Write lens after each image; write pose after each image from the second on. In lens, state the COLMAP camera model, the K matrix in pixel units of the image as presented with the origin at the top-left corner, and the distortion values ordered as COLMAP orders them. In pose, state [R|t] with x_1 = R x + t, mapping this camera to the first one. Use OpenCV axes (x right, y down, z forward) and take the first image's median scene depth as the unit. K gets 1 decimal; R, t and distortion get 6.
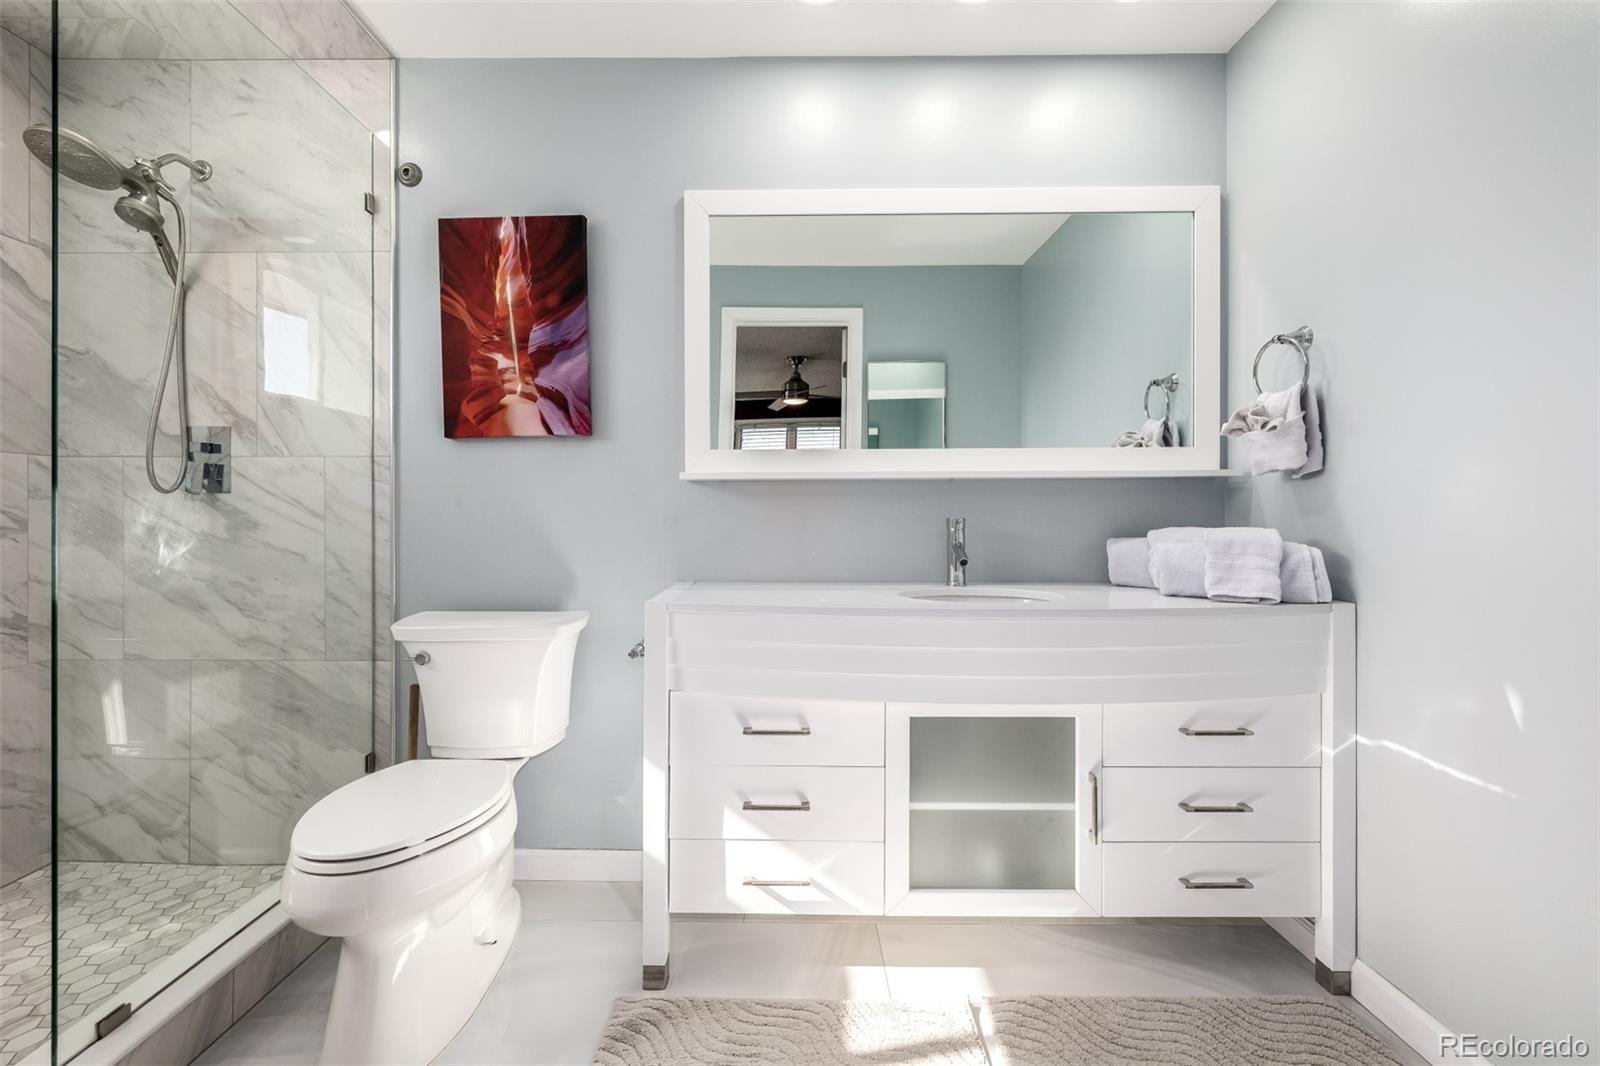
lens RADIAL K [[680.3, 0, 796.9], [0, 680.3, 525.3], [0, 0, 1]] dist [-0.002550, -0.000213]
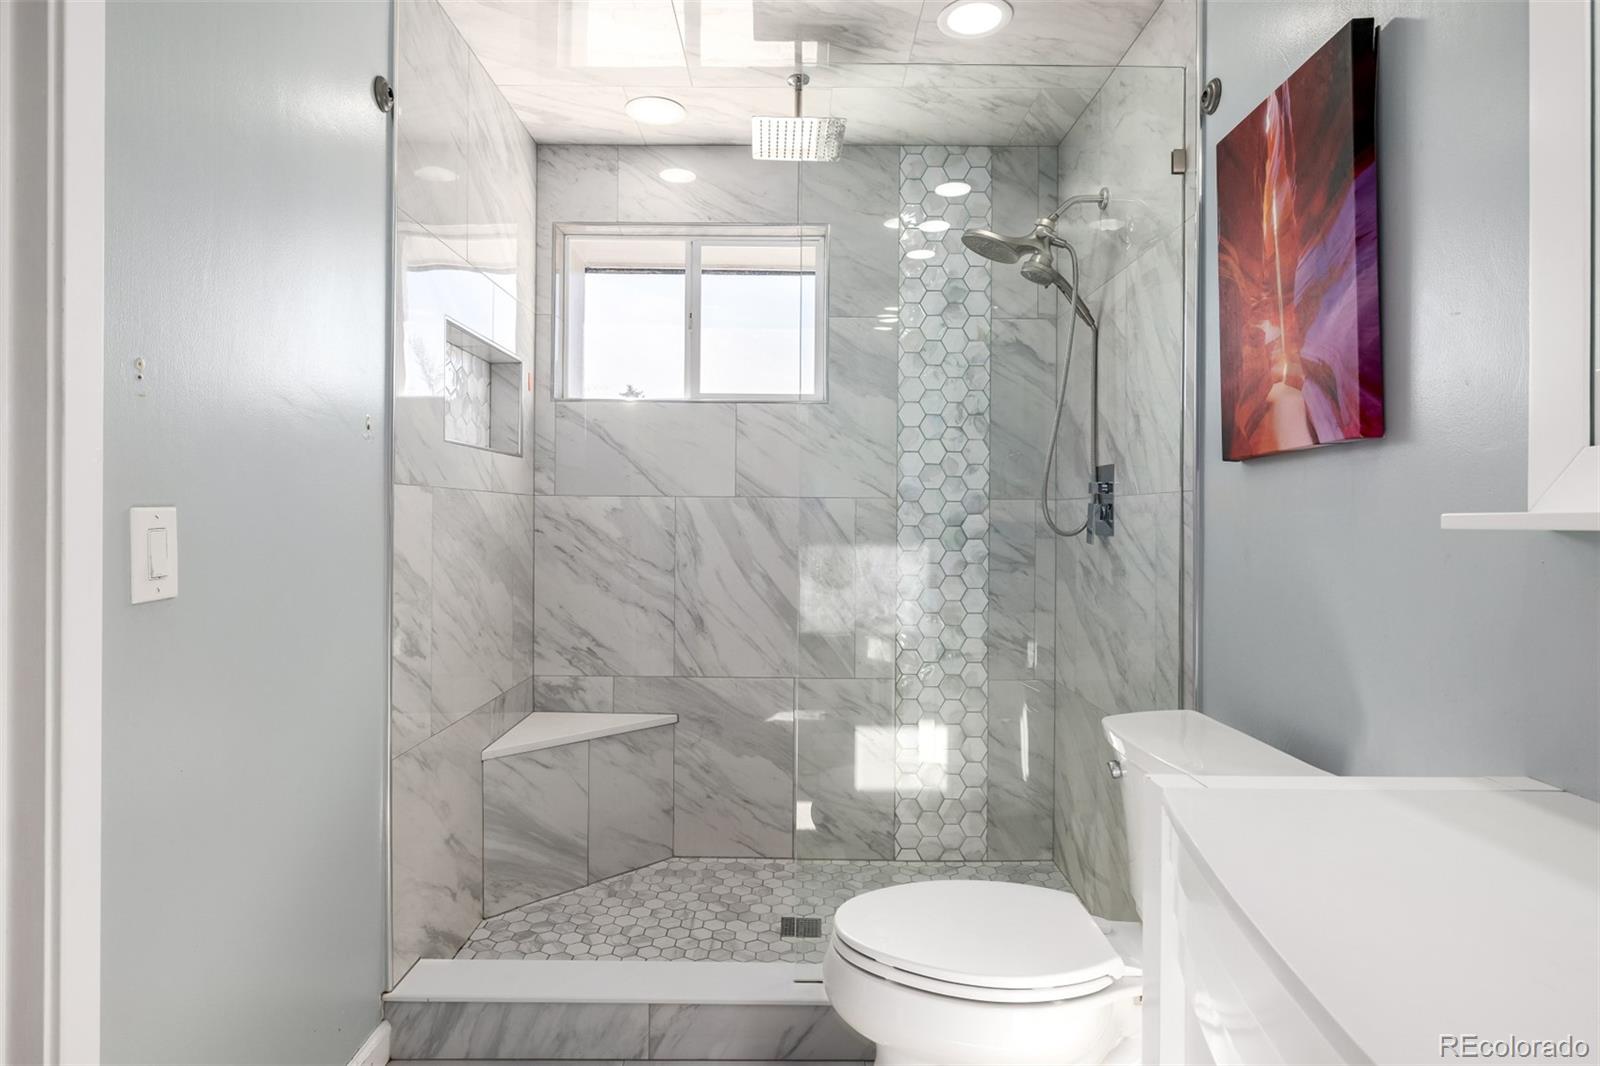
lens RADIAL K [[877.7, 0, 797.3], [0, 877.7, 523.4], [0, 0, 1]] dist [0.000497, 0.000350]
pose [[-0.011045, 0.008158, -0.999906, 0.366051], [-0.021619, 0.999731, 0.008396, -0.065166], [0.999705, 0.021709, -0.010865, 0.586119]]
